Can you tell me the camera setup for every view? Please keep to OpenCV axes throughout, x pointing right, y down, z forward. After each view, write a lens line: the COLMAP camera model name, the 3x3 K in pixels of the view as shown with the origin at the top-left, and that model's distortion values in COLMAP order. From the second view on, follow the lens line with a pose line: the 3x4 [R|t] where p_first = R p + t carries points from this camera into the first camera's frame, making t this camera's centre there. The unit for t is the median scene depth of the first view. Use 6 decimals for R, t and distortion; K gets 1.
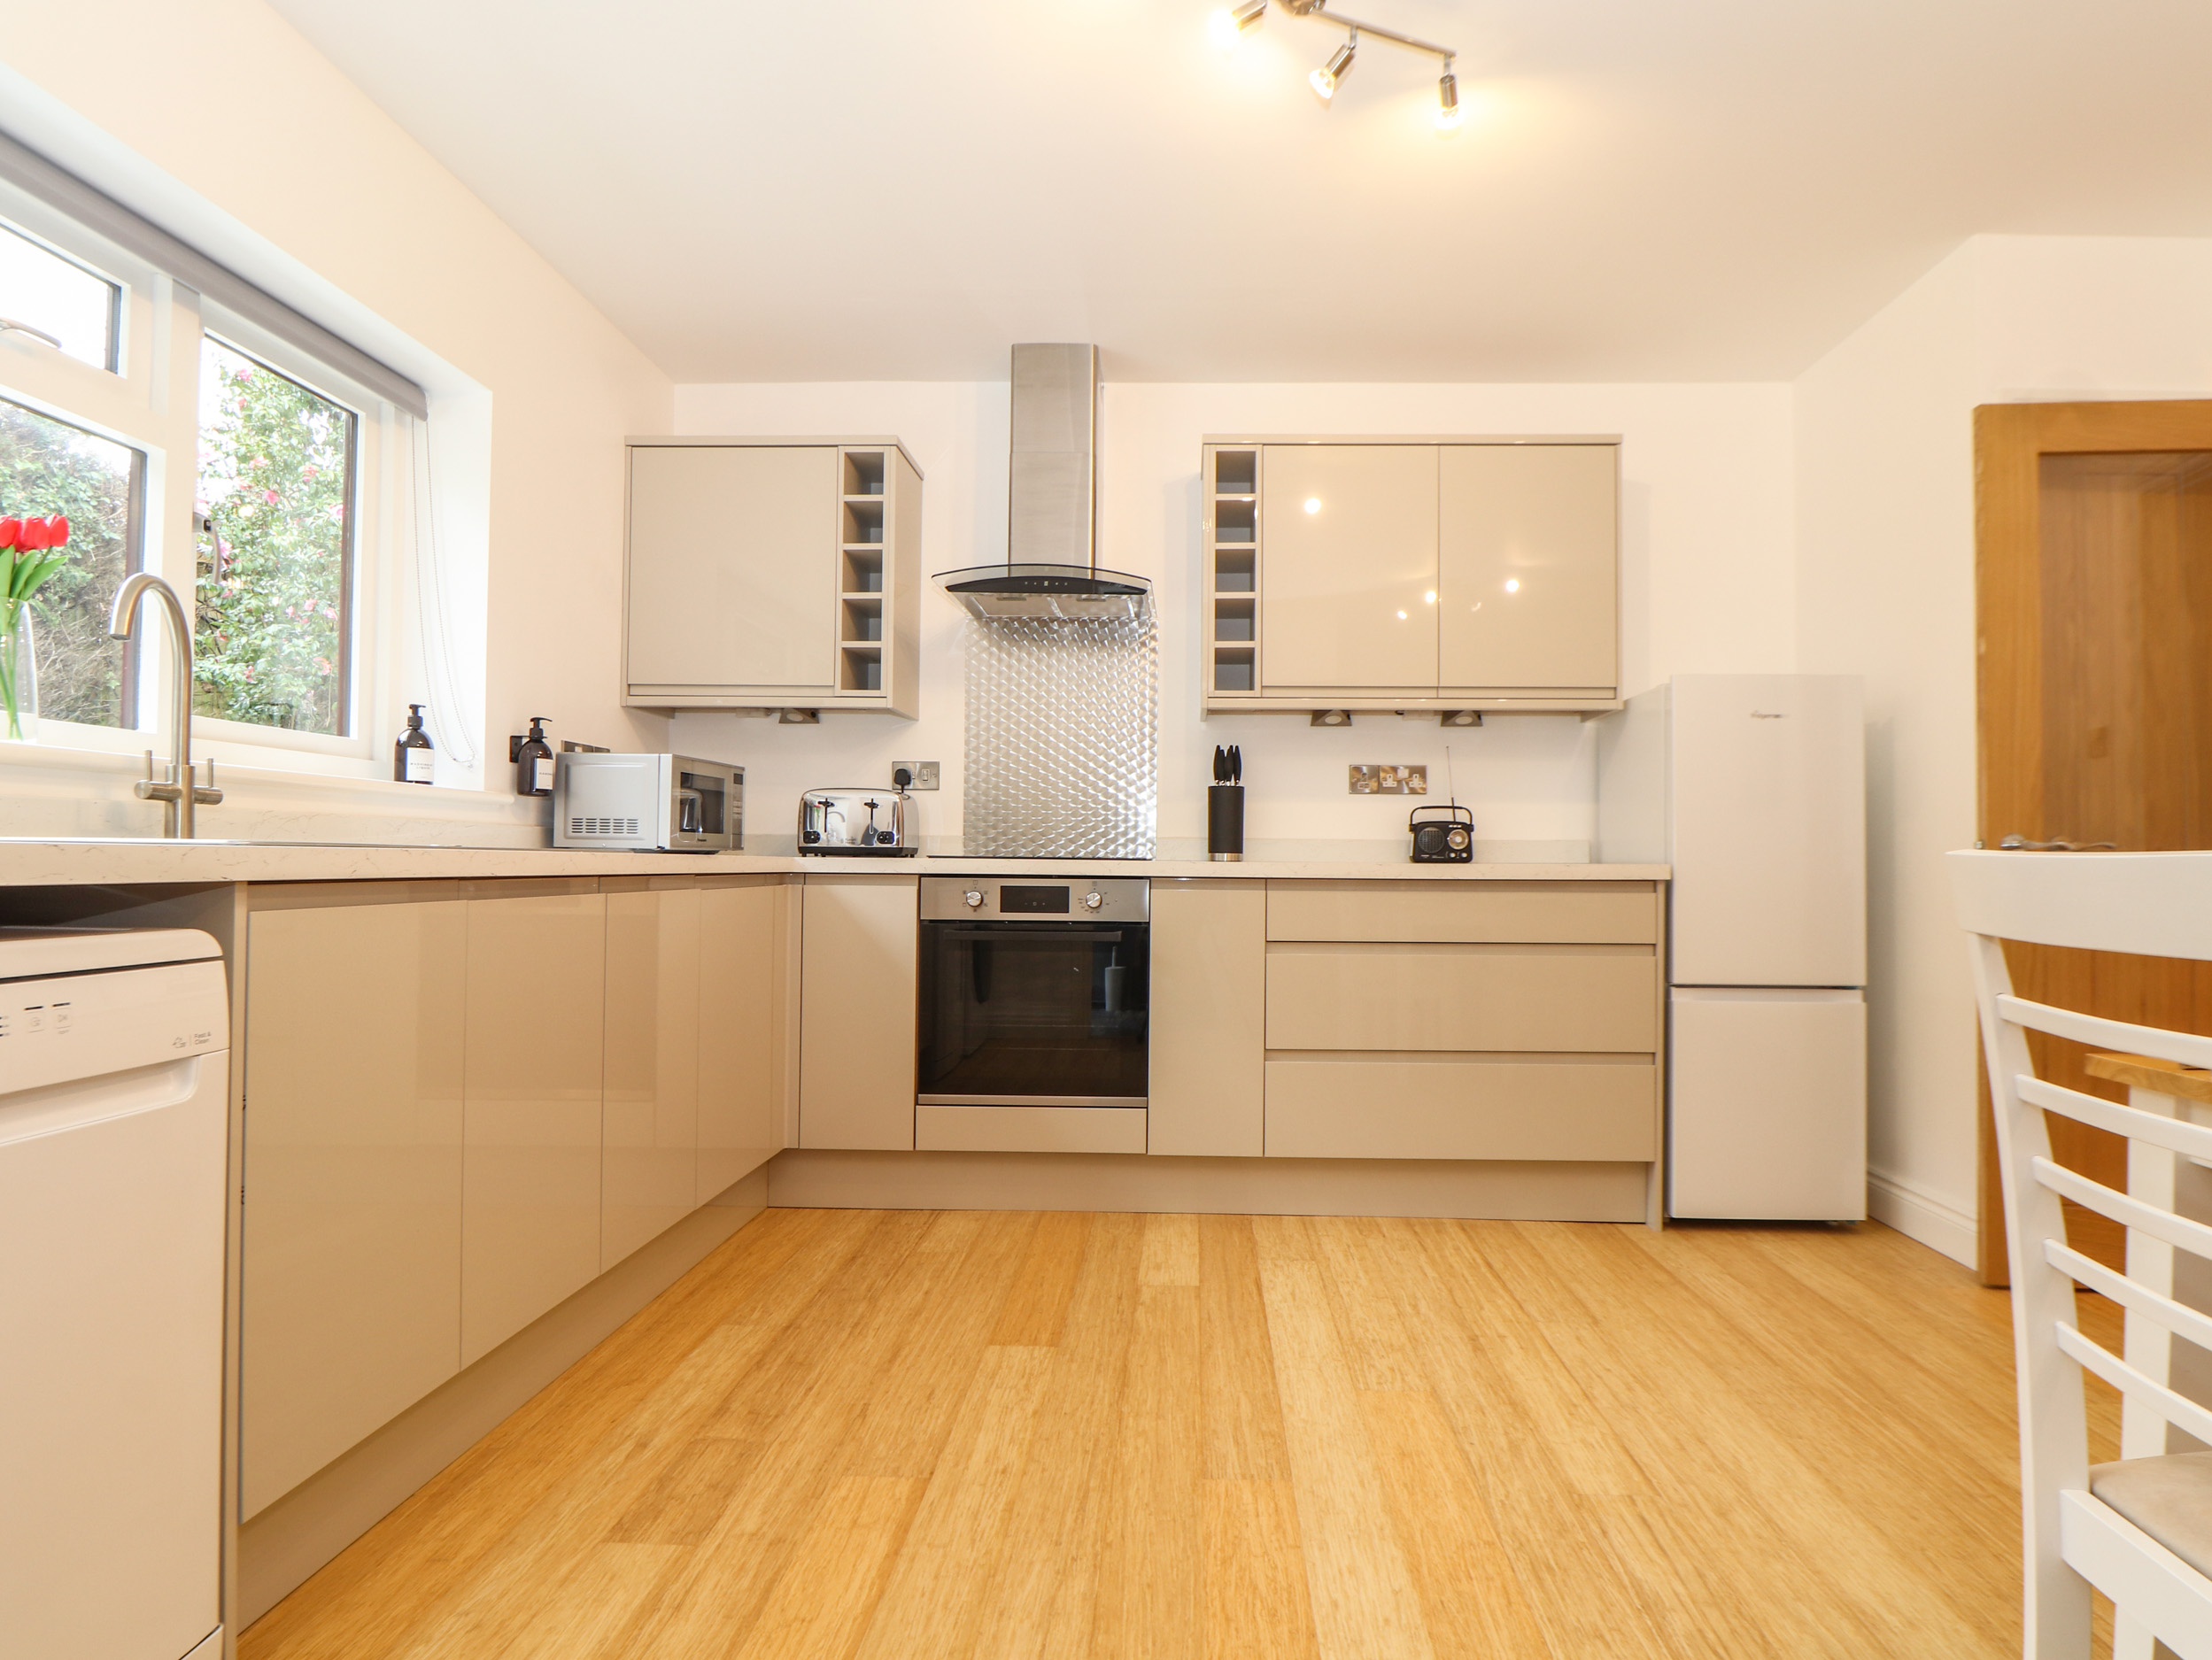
lens RADIAL K [[1156.2, 0, 1152.0], [0, 1156.2, 838.7], [0, 0, 1]] dist [-0.000759, -0.010672]
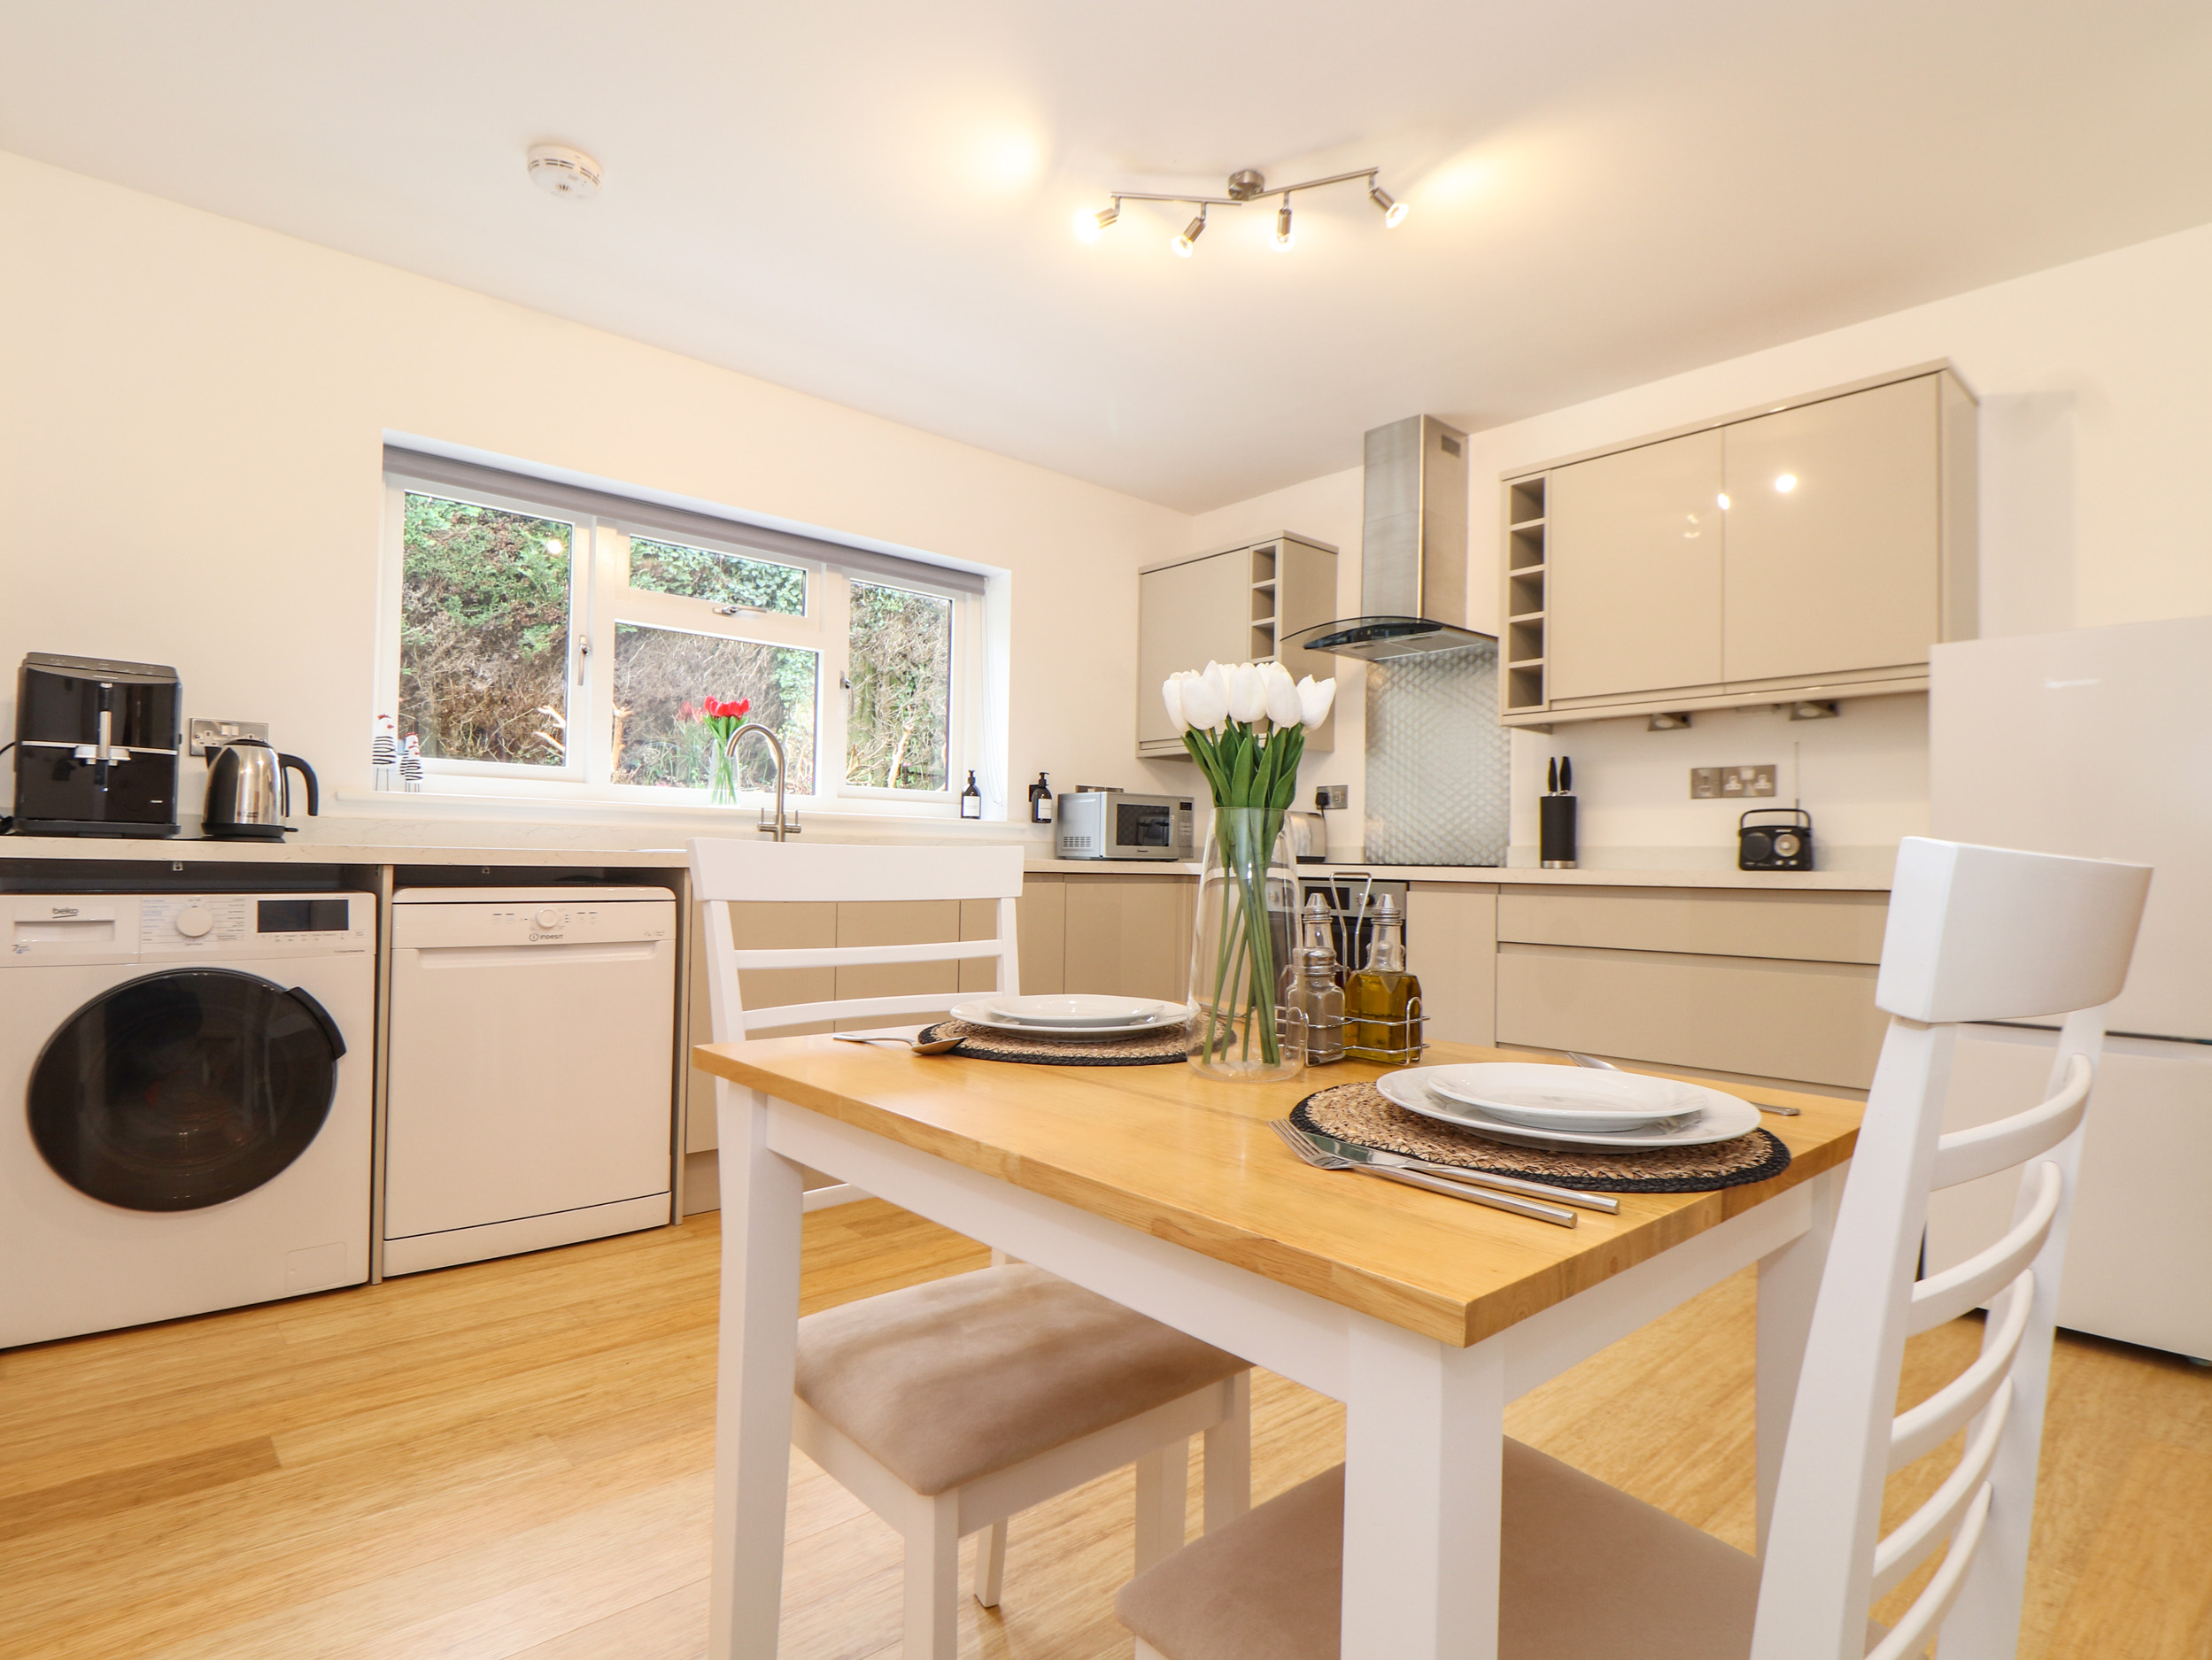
lens RADIAL K [[1156.2, 0, 1169.7], [0, 1156.2, 839.8], [0, 0, 1]] dist [-0.000759, -0.010672]
pose [[0.711608, -0.013712, -0.702443, 0.644641], [0.004905, 0.999882, -0.014549, 0.008249], [0.702560, 0.006908, 0.711591, 0.019212]]
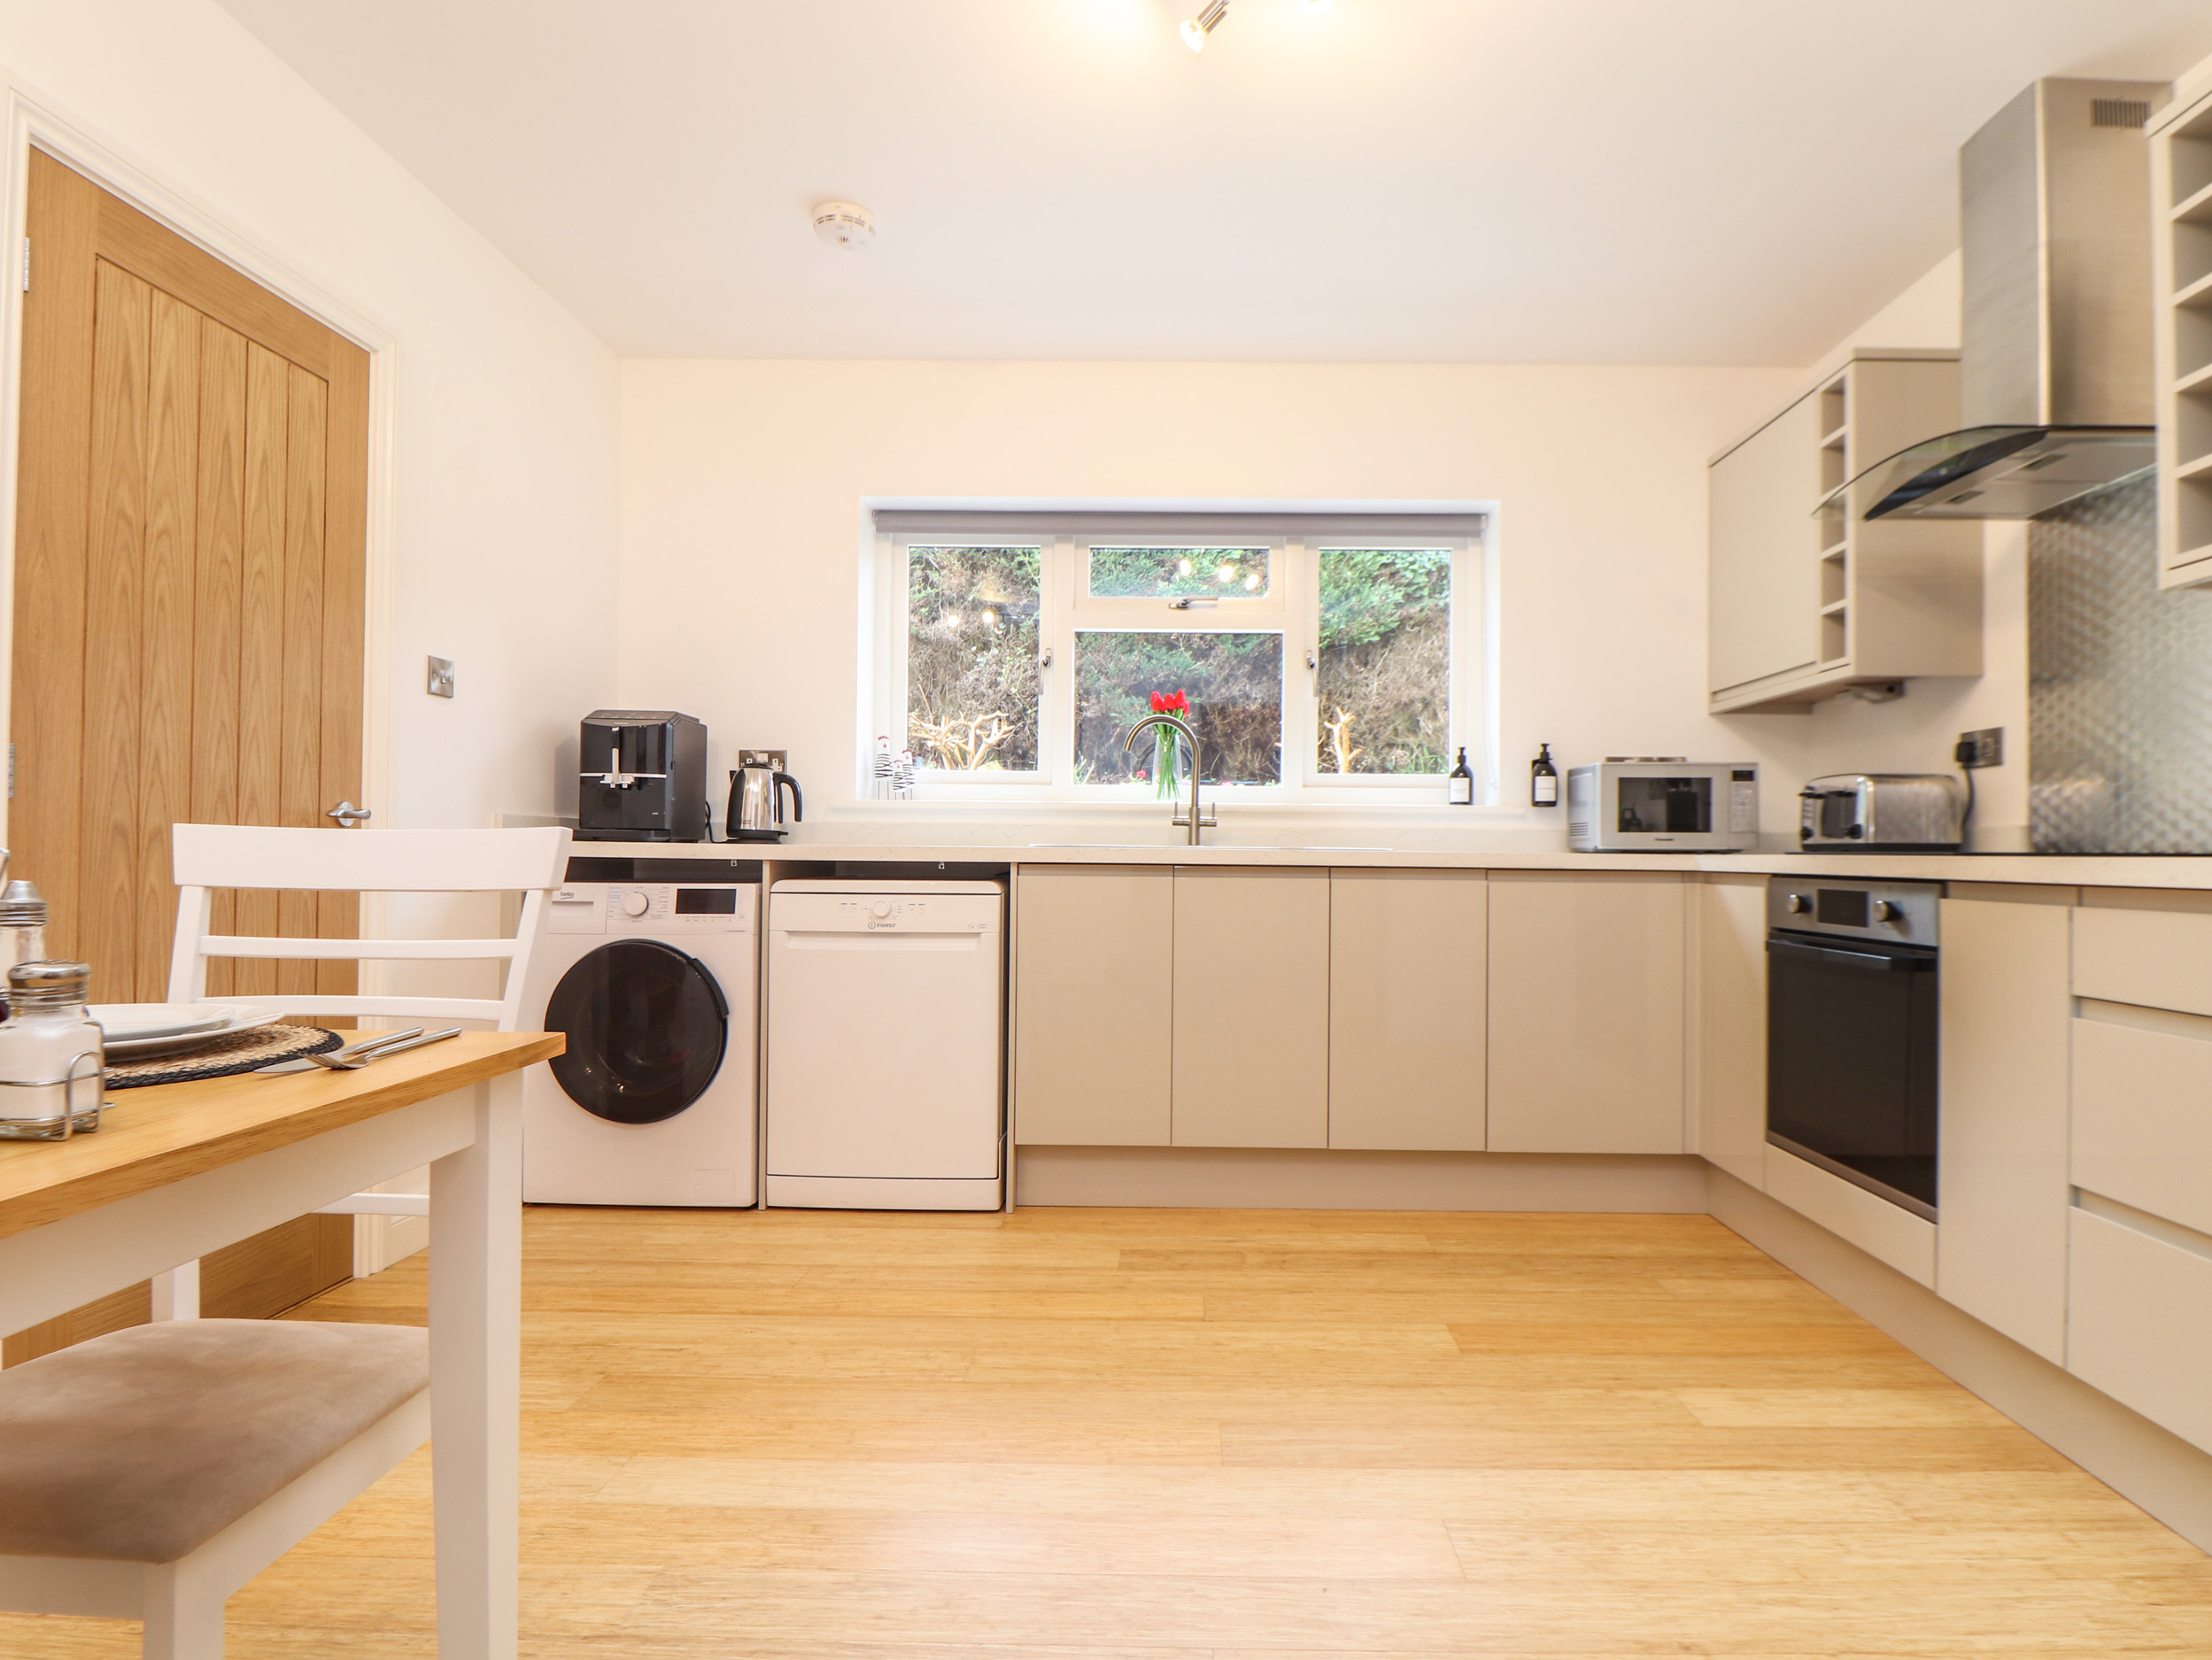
lens RADIAL K [[1156.2, 0, 1171.2], [0, 1156.2, 840.9], [0, 0, 1]] dist [-0.000759, -0.010672]
pose [[0.021795, -0.020714, -0.999548, 0.662854], [0.011327, 0.999726, -0.020471, 0.019200], [0.999698, -0.010876, 0.022024, 0.548316]]
